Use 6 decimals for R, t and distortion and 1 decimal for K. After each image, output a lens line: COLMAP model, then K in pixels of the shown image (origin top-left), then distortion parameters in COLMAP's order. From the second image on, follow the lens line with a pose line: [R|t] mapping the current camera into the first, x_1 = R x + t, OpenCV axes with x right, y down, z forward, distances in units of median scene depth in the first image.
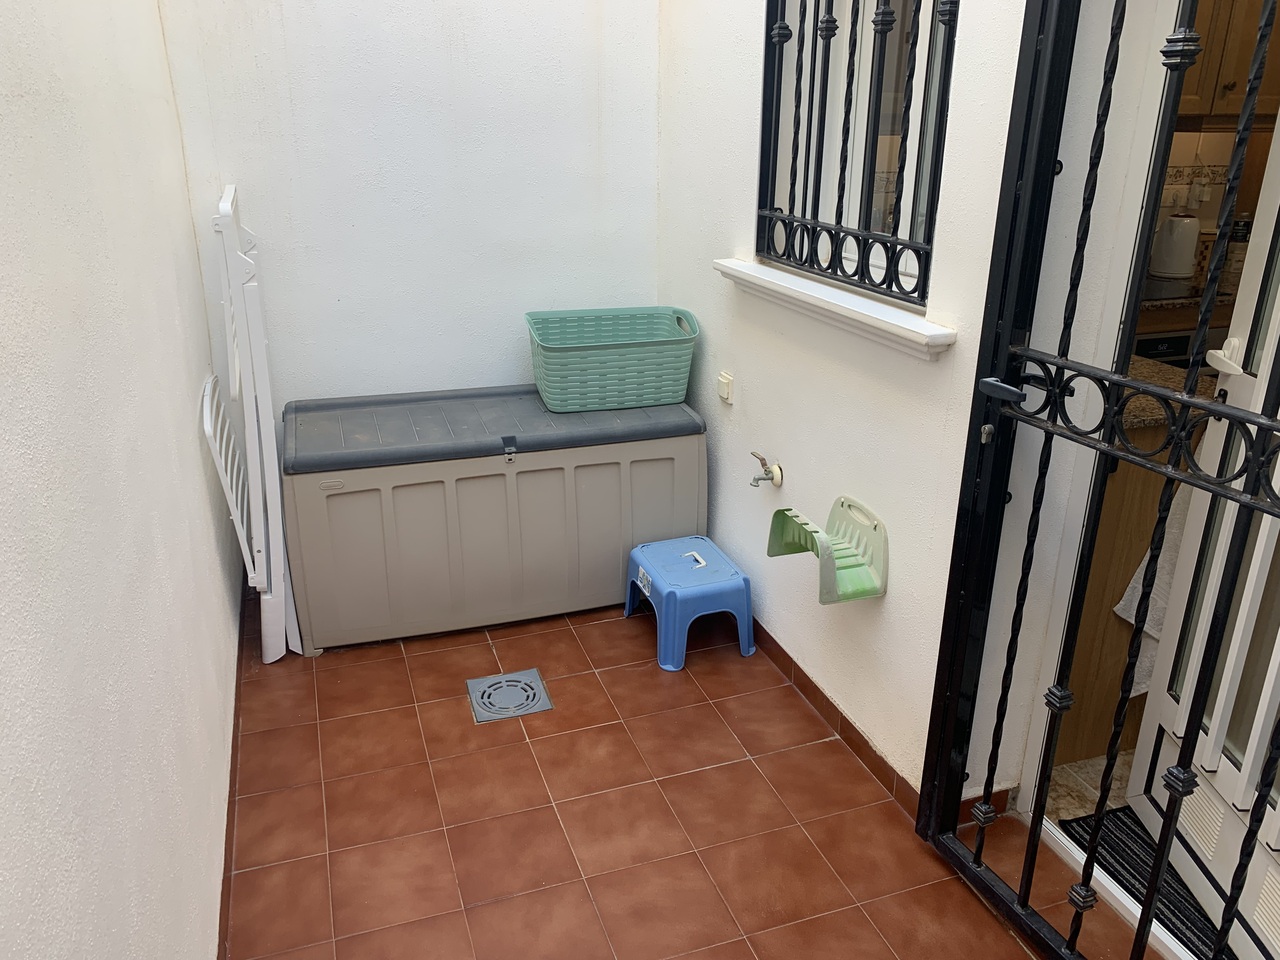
lens RADIAL K [[982.2, 0, 639.6], [0, 982.2, 484.2], [0, 0, 1]] dist [0.072644, -0.100556]
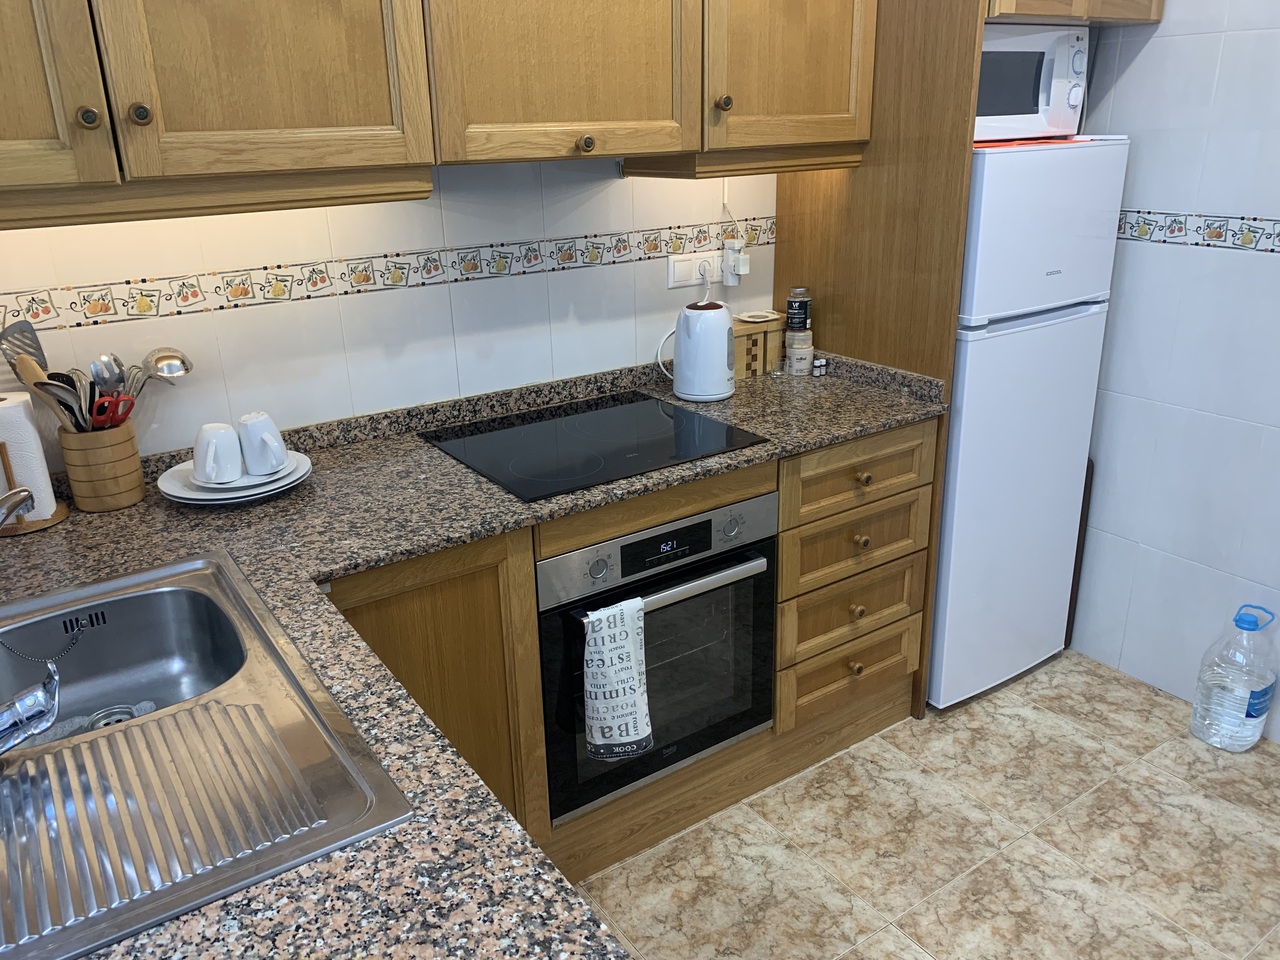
lens RADIAL K [[982.2, 0, 646.2], [0, 982.2, 481.1], [0, 0, 1]] dist [0.072644, -0.100556]
pose [[0.962138, -0.122346, 0.243562, 0.327539], [0.124850, 0.992162, 0.005189, -0.158505], [-0.242288, 0.025416, 0.969871, 0.377411]]
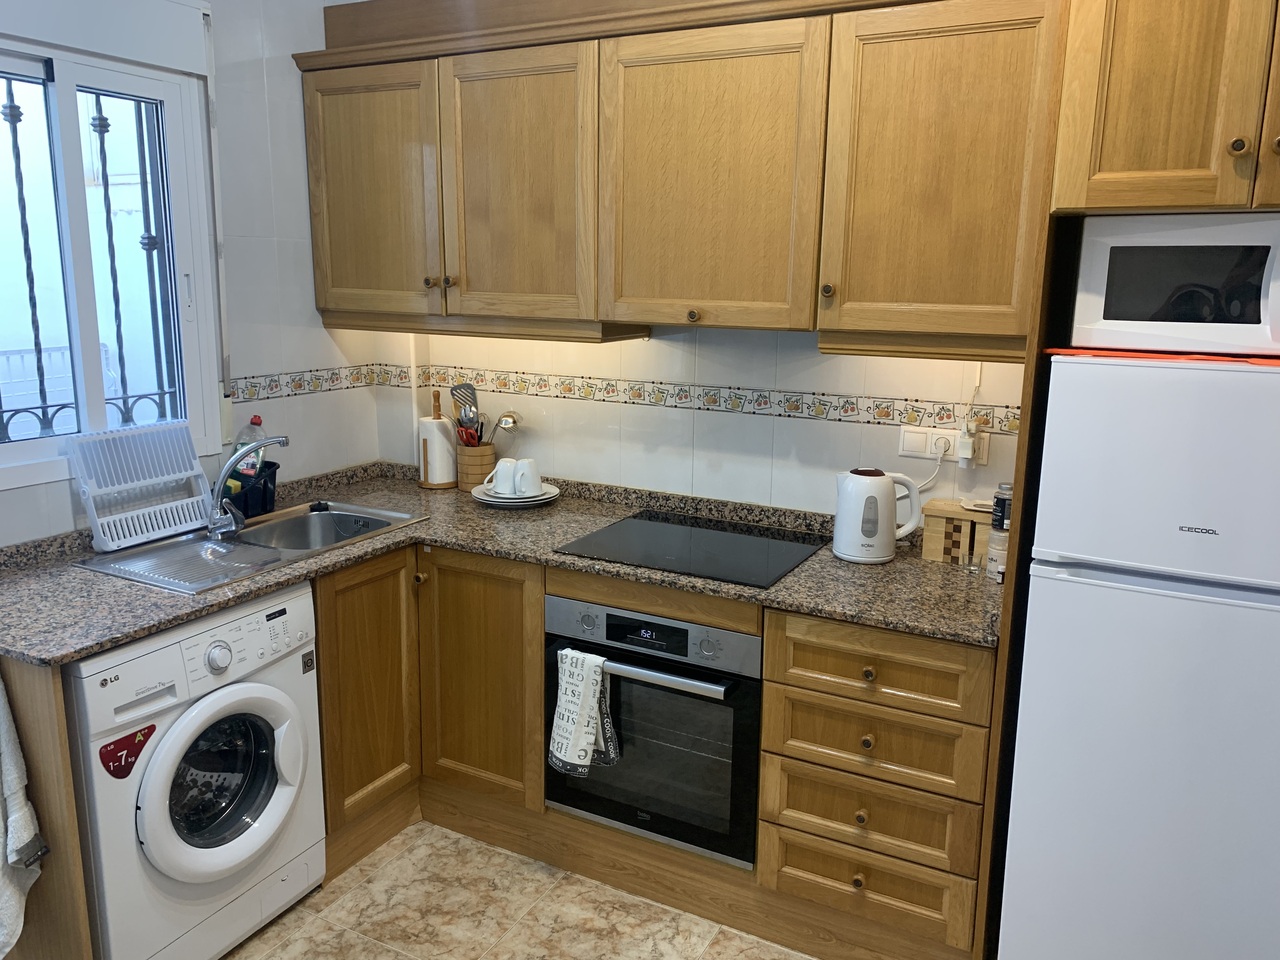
lens RADIAL K [[982.2, 0, 636.7], [0, 982.2, 479.3], [0, 0, 1]] dist [0.072644, -0.100556]
pose [[0.673344, 0.154561, -0.722993, 0.889755], [-0.271147, 0.961390, -0.047002, -0.183651], [0.687814, 0.227686, 0.689254, 0.416202]]
